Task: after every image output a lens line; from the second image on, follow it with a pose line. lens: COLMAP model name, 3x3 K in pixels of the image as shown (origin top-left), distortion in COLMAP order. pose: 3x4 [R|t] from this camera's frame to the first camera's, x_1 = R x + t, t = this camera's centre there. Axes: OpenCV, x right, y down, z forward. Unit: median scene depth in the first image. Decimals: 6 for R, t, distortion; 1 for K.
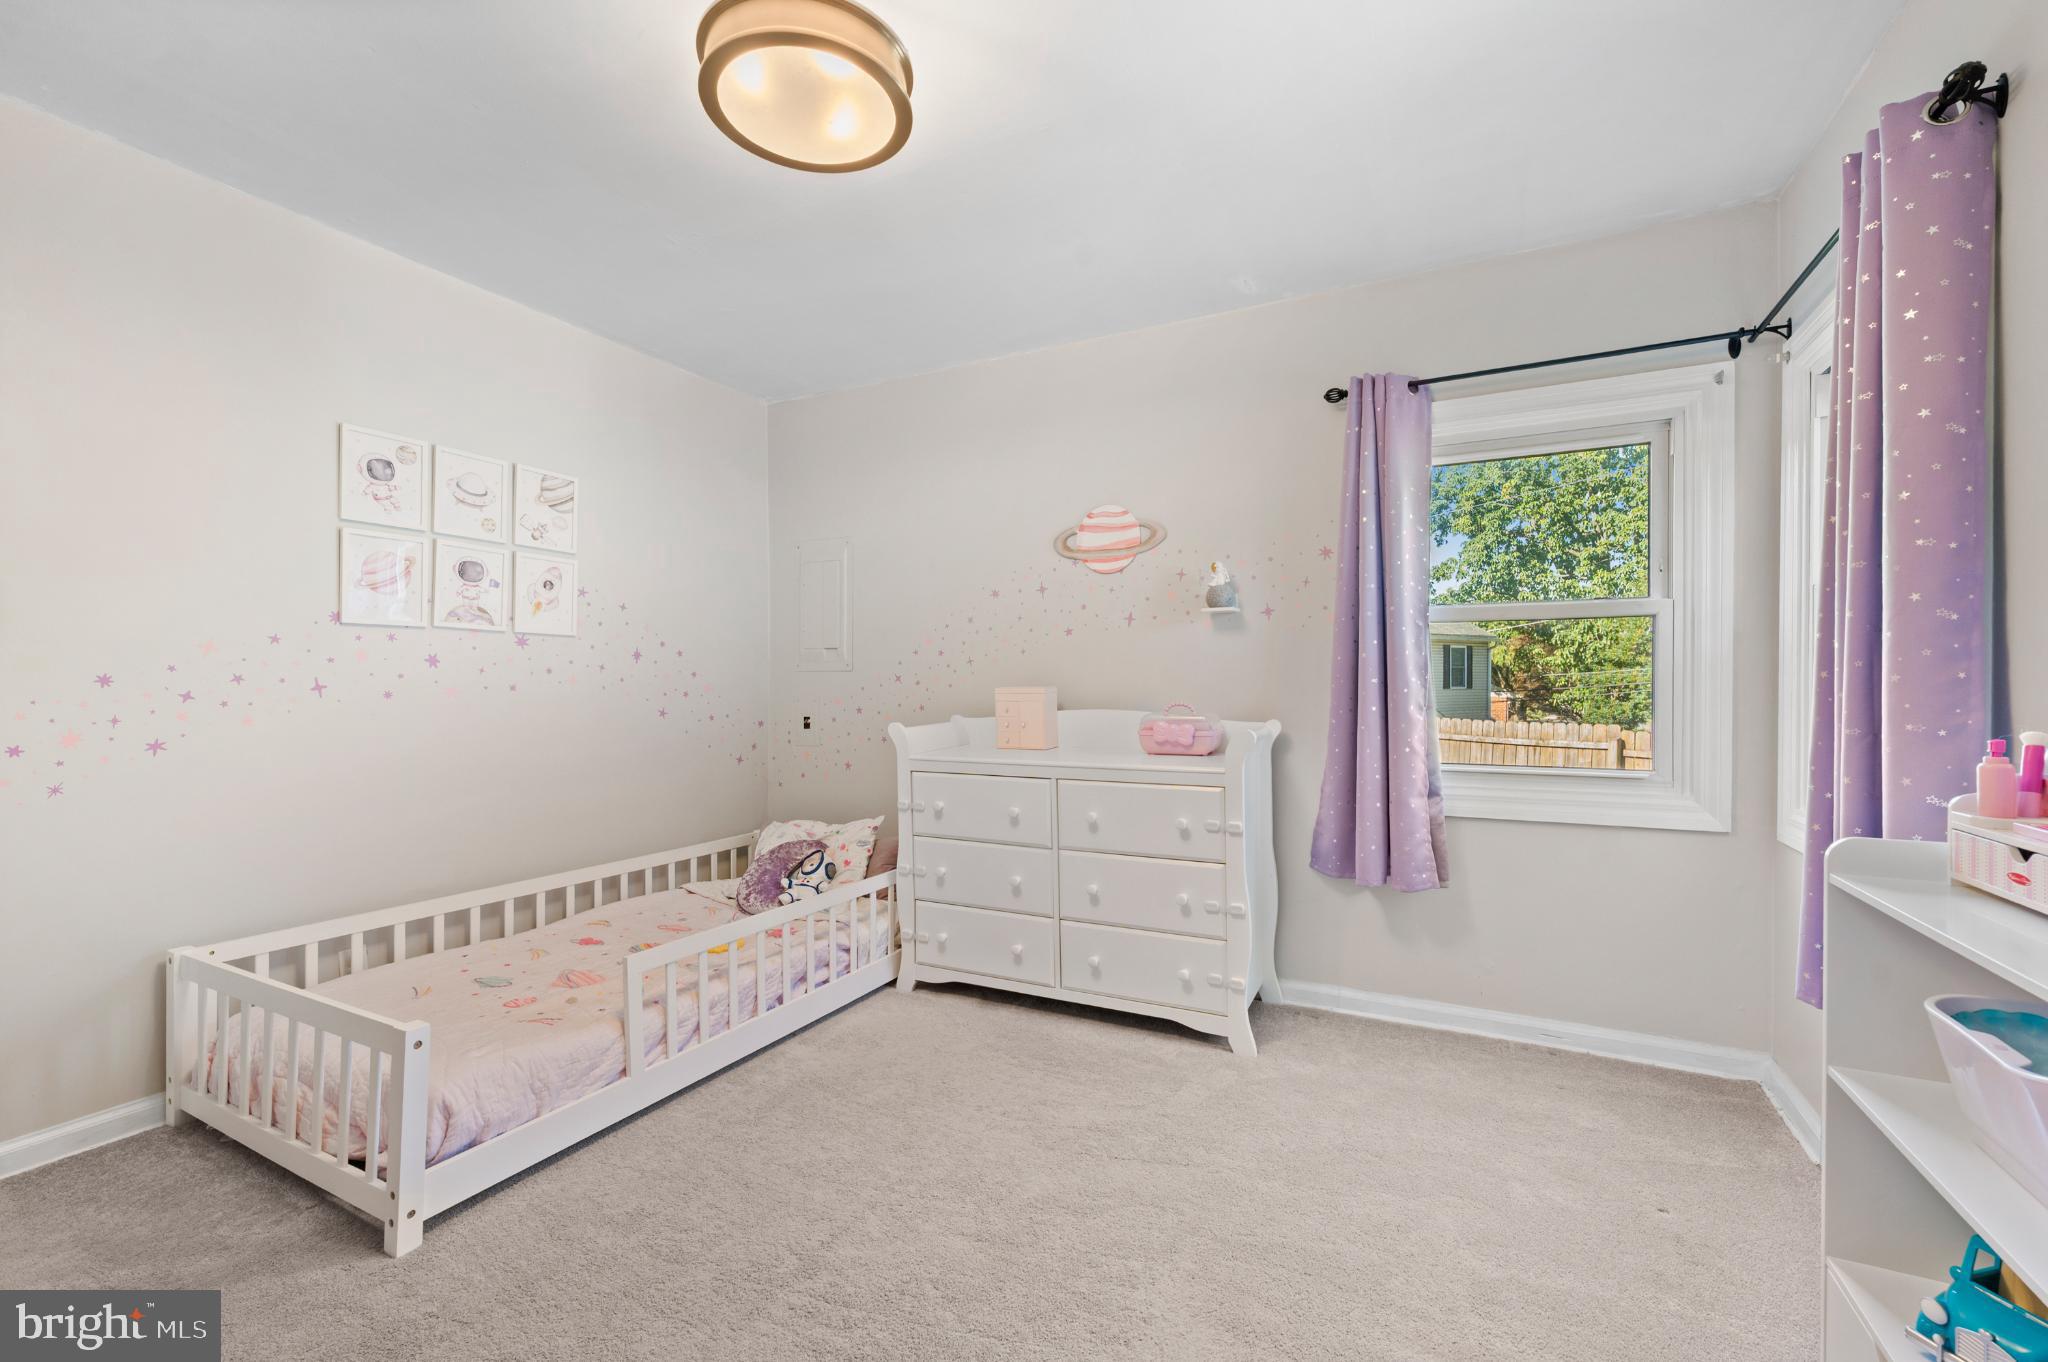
lens RADIAL K [[831.5, 0, 1014.6], [0, 831.5, 677.8], [0, 0, 1]] dist [-0.005165, 0.001236]
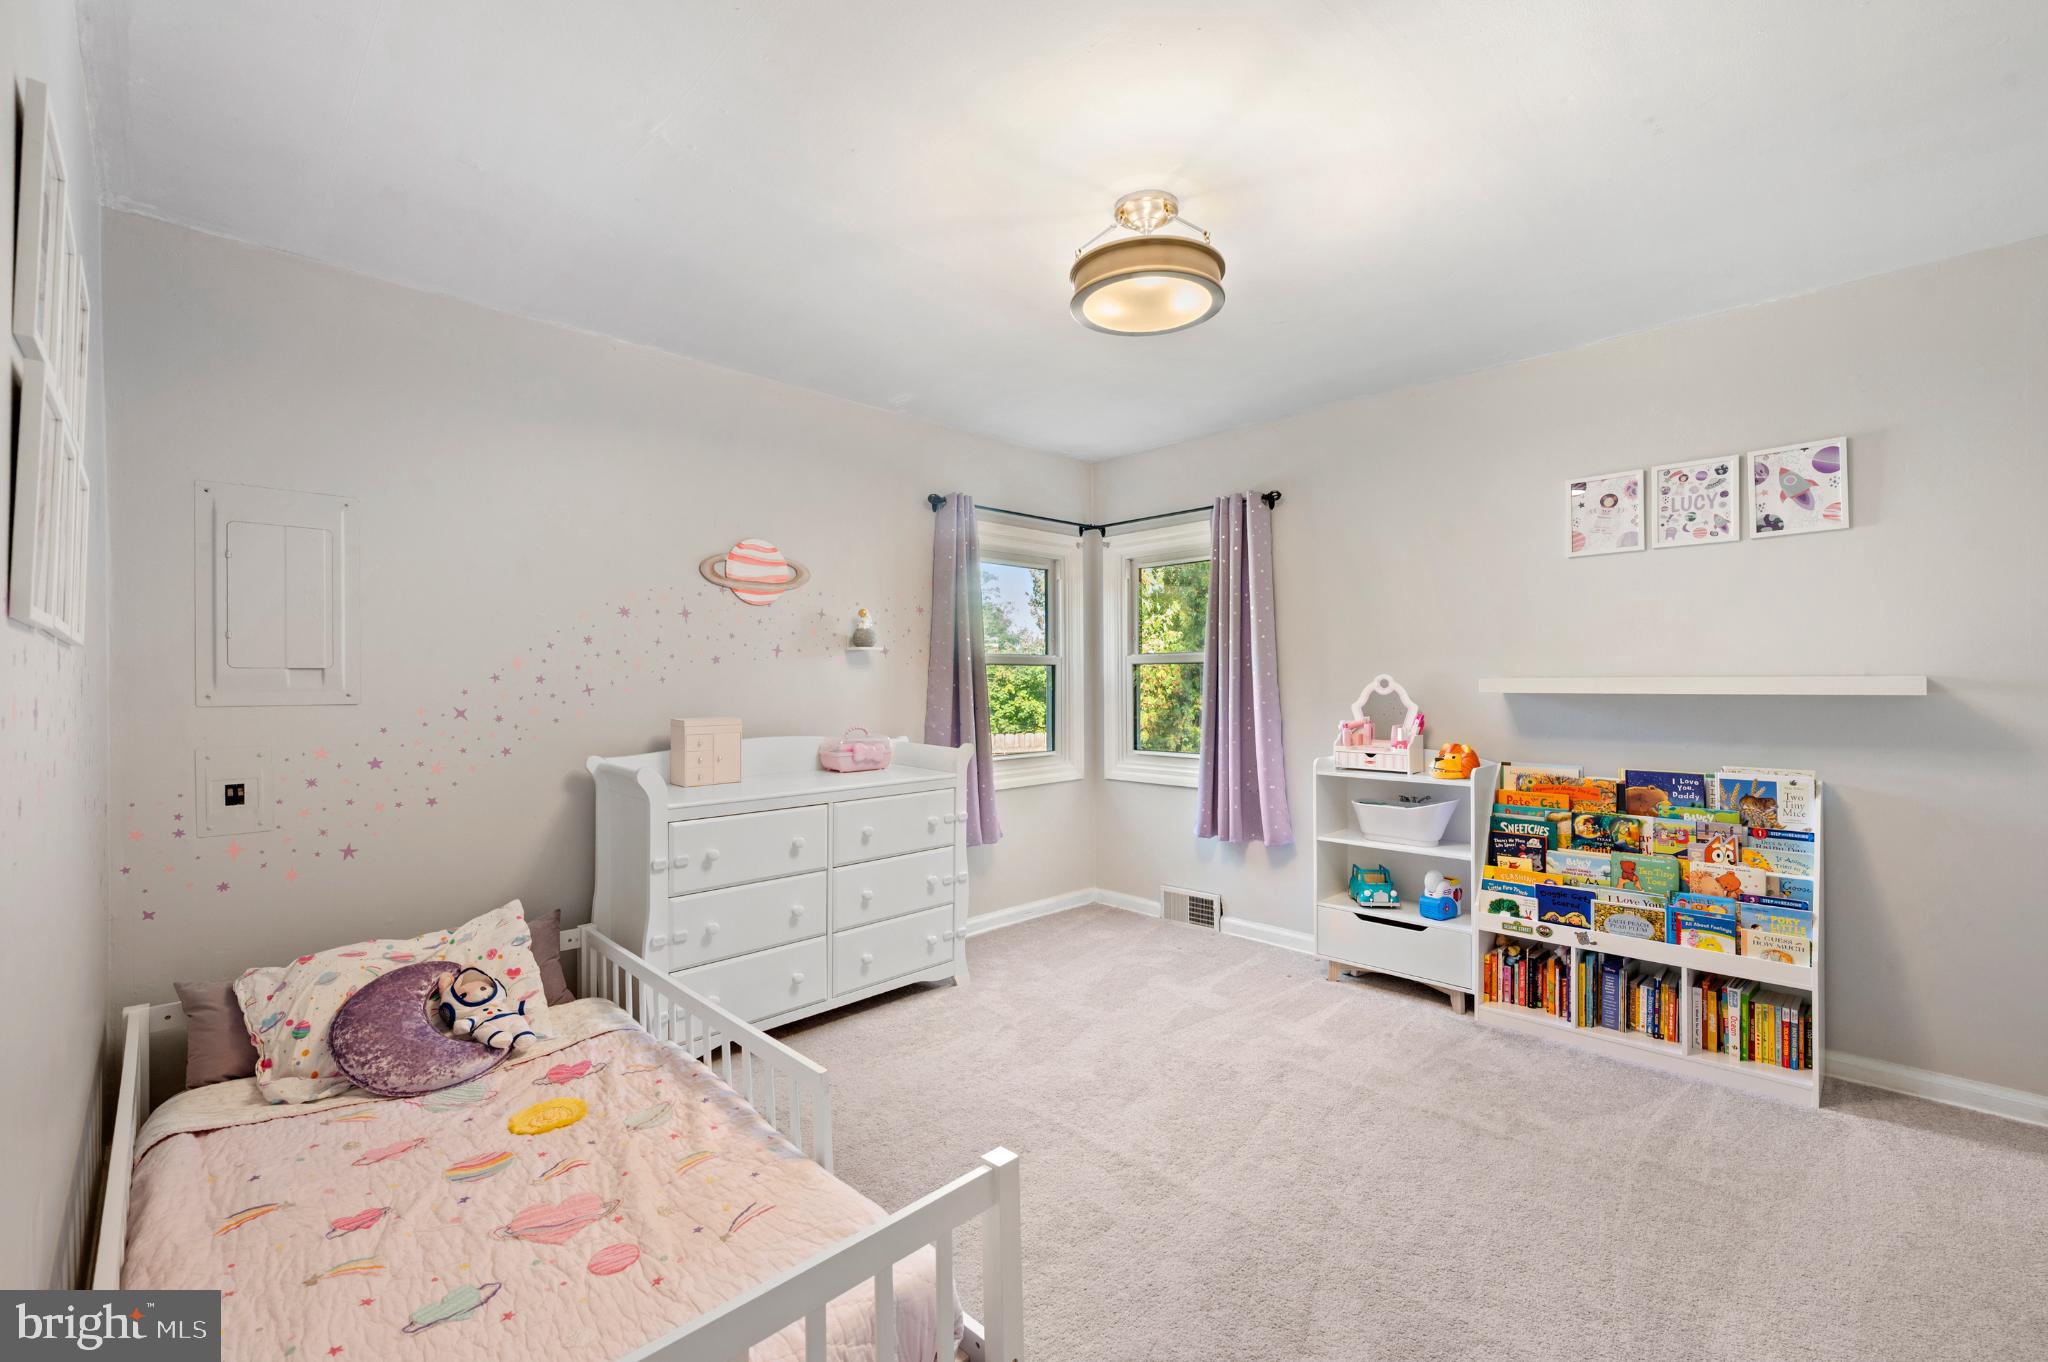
lens RADIAL K [[831.5, 0, 1011.9], [0, 831.5, 671.3], [0, 0, 1]] dist [-0.005165, 0.001236]
pose [[0.337846, 0.016017, 0.941065, -0.770120], [0.008870, 0.999757, -0.020201, -0.020106], [-0.941160, 0.015172, 0.337622, 0.363689]]
